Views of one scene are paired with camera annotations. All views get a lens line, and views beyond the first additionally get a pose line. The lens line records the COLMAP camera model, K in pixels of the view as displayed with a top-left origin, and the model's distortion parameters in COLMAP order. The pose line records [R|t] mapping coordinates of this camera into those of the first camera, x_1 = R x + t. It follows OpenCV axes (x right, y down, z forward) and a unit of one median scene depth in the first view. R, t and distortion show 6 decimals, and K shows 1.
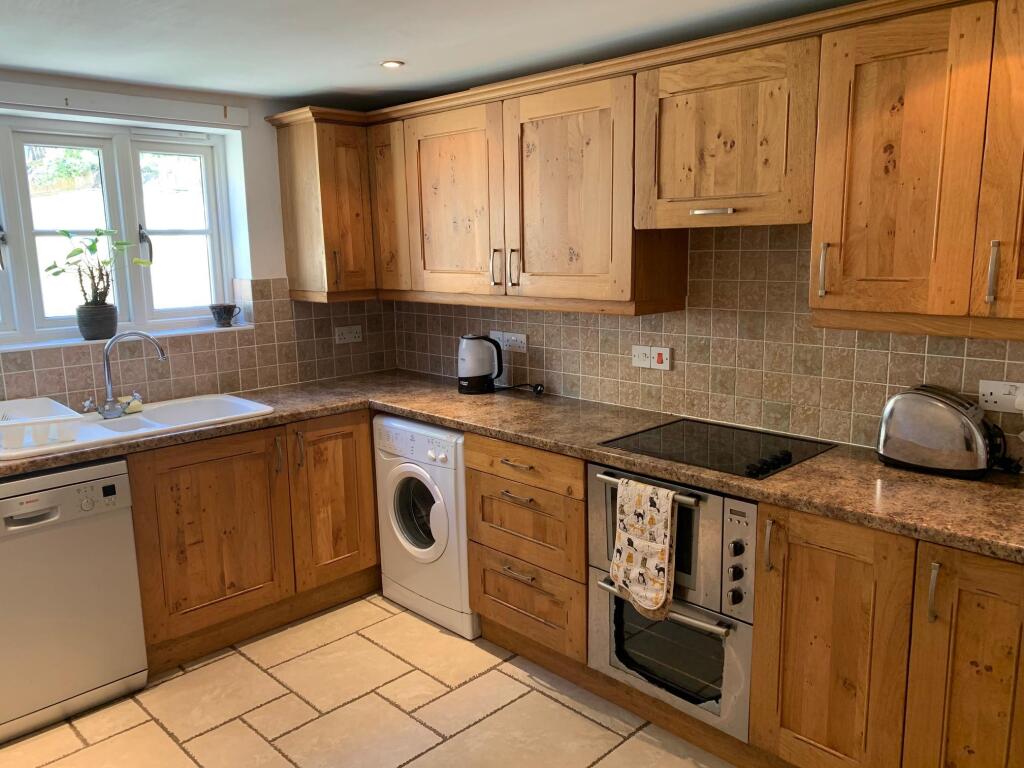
lens RADIAL K [[795.3, 0, 466.3], [0, 795.3, 391.5], [0, 0, 1]] dist [0.039931, -0.046324]
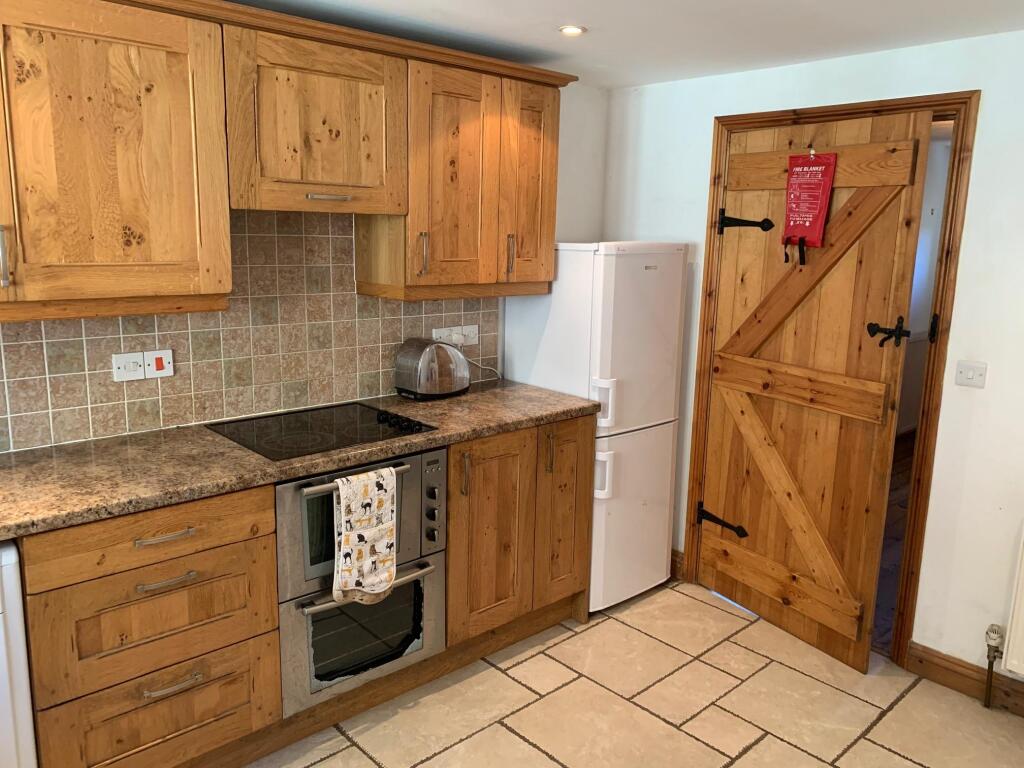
lens RADIAL K [[795.3, 0, 511.3], [0, 795.3, 387.0], [0, 0, 1]] dist [0.039931, -0.046324]
pose [[-0.009390, -0.178089, 0.983970, -0.688140], [0.161441, 0.970834, 0.177252, -0.125873], [-0.986838, 0.160517, 0.019635, 0.742129]]
